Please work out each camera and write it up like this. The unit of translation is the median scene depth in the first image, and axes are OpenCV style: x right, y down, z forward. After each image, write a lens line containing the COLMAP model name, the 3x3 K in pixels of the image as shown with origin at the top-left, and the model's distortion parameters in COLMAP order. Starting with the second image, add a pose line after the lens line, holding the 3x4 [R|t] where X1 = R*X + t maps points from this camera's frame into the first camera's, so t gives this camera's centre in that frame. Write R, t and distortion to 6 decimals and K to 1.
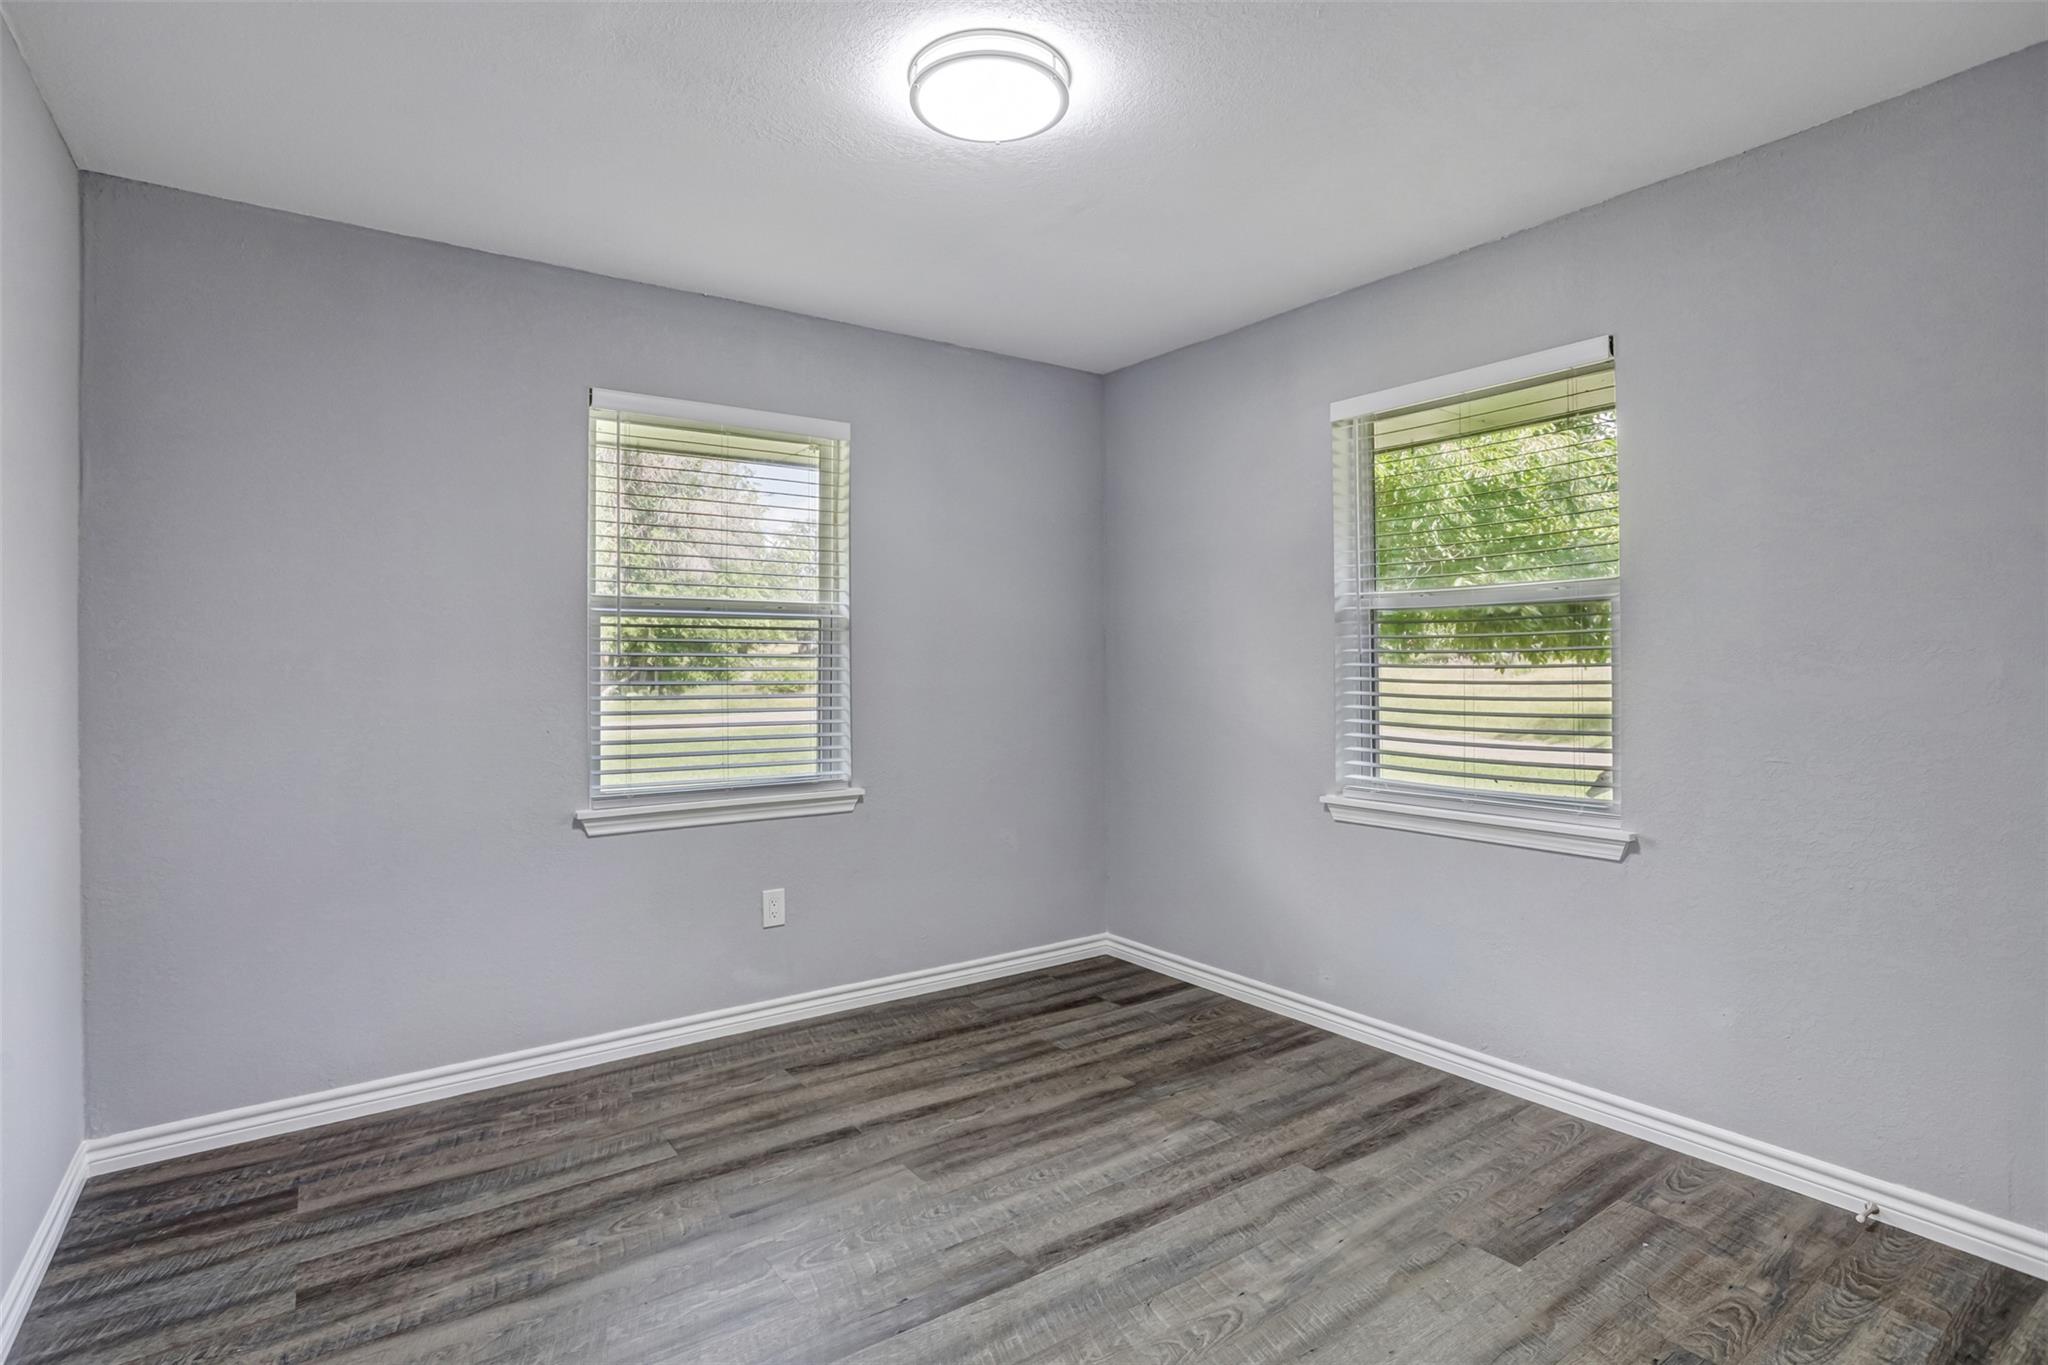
lens RADIAL K [[1064.7, 0, 1016.0], [0, 1064.7, 659.2], [0, 0, 1]] dist [-0.075598, 0.035168]
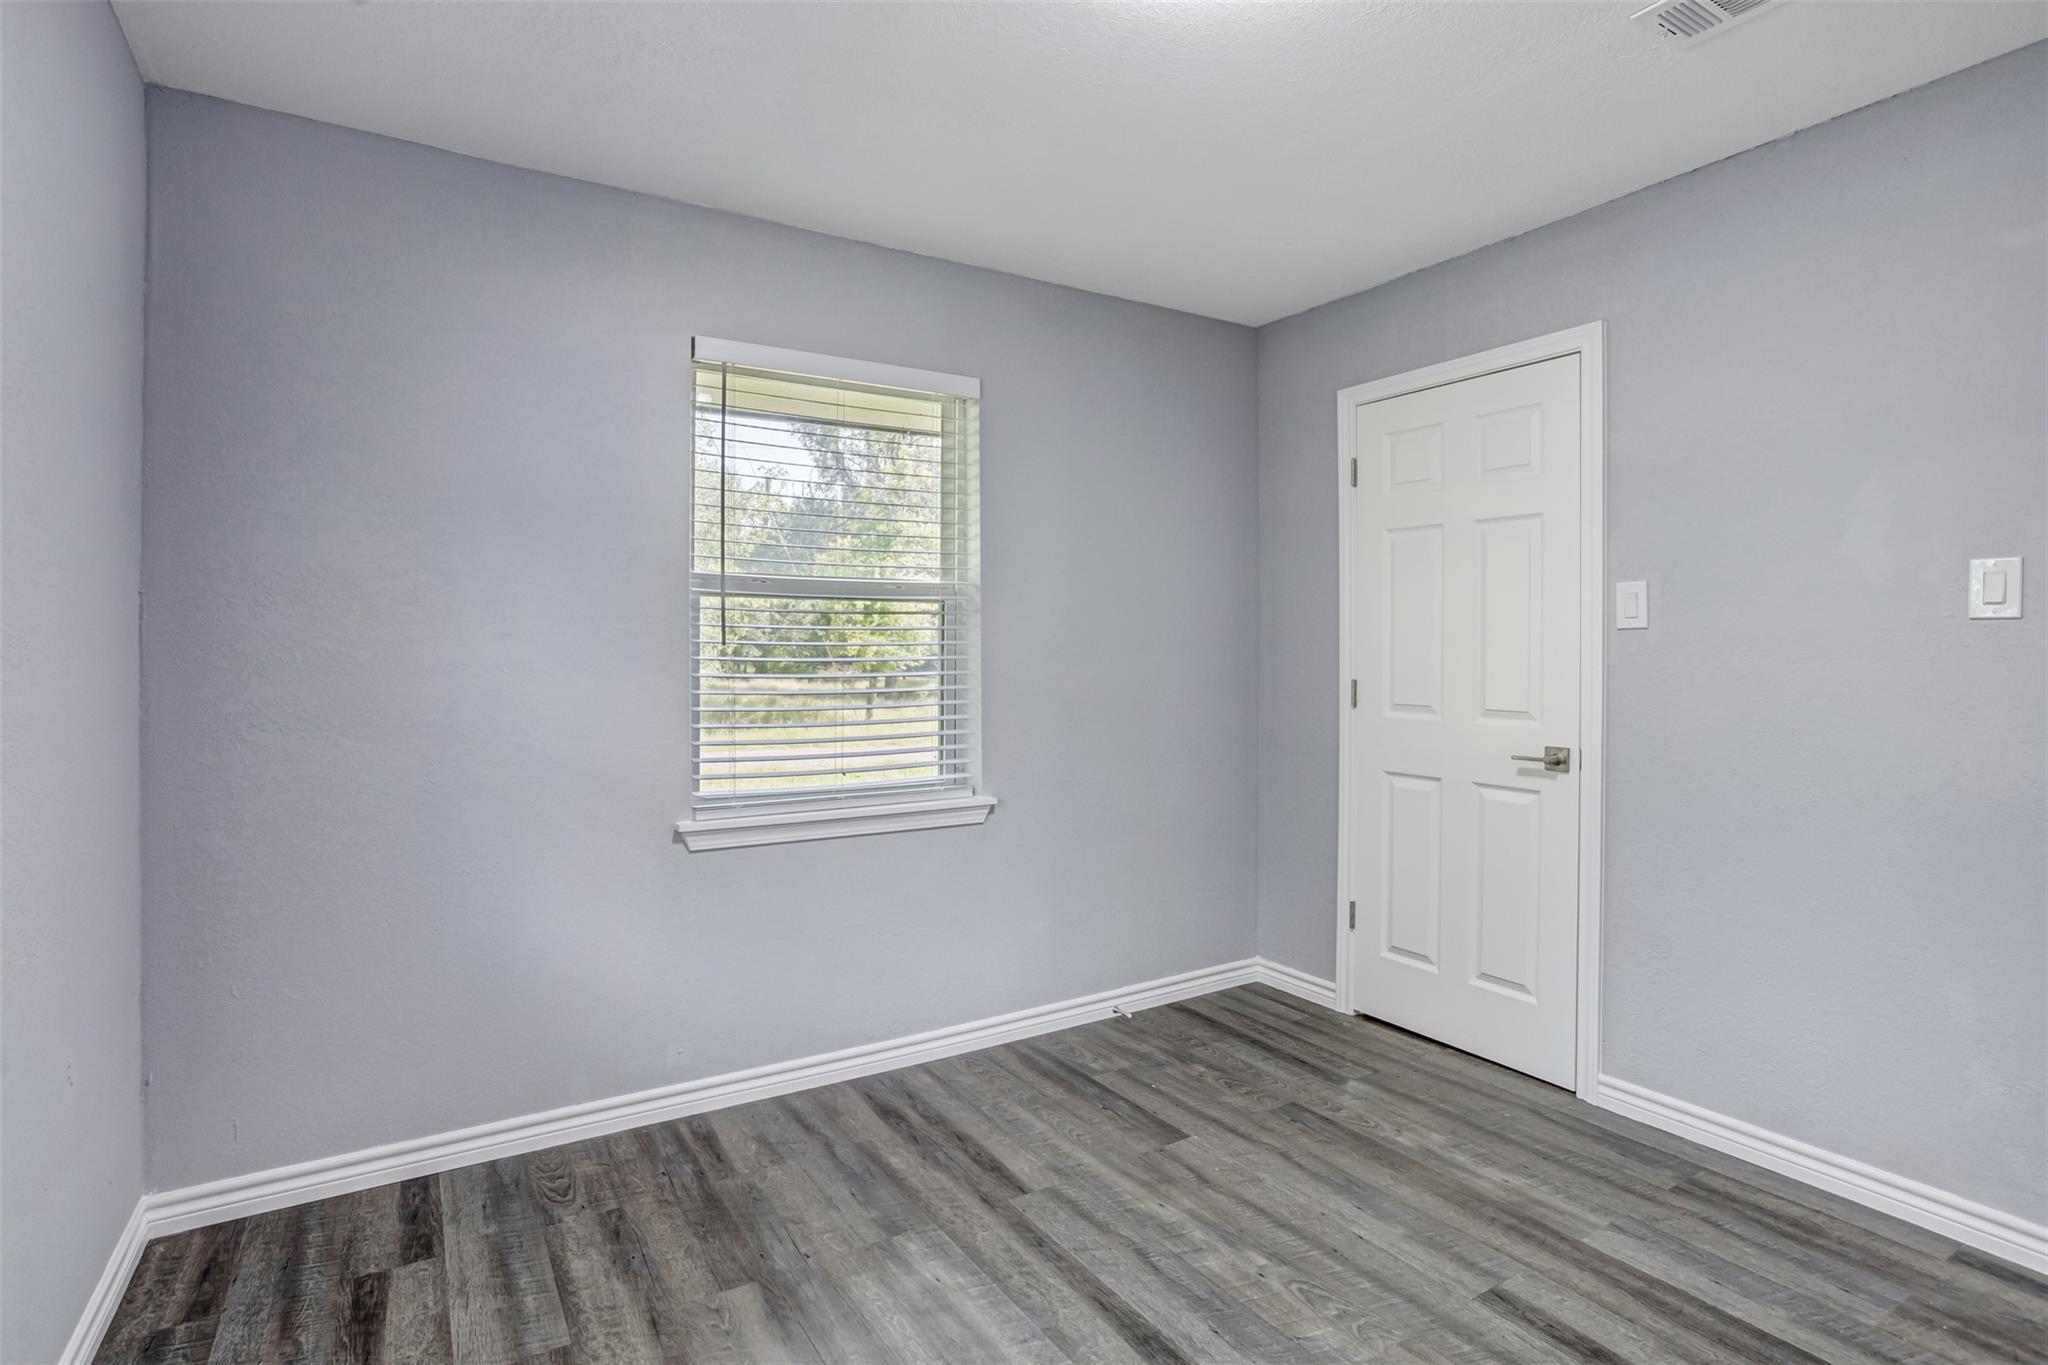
lens RADIAL K [[1013.8, 0, 1020.5], [0, 1013.8, 616.4], [0, 0, 1]] dist [-0.067433, 0.028371]
pose [[0.051040, 0.039414, 0.997919, -0.574825], [0.008272, 0.999170, -0.039886, 0.004131], [-0.998662, 0.010290, 0.050671, 0.868505]]
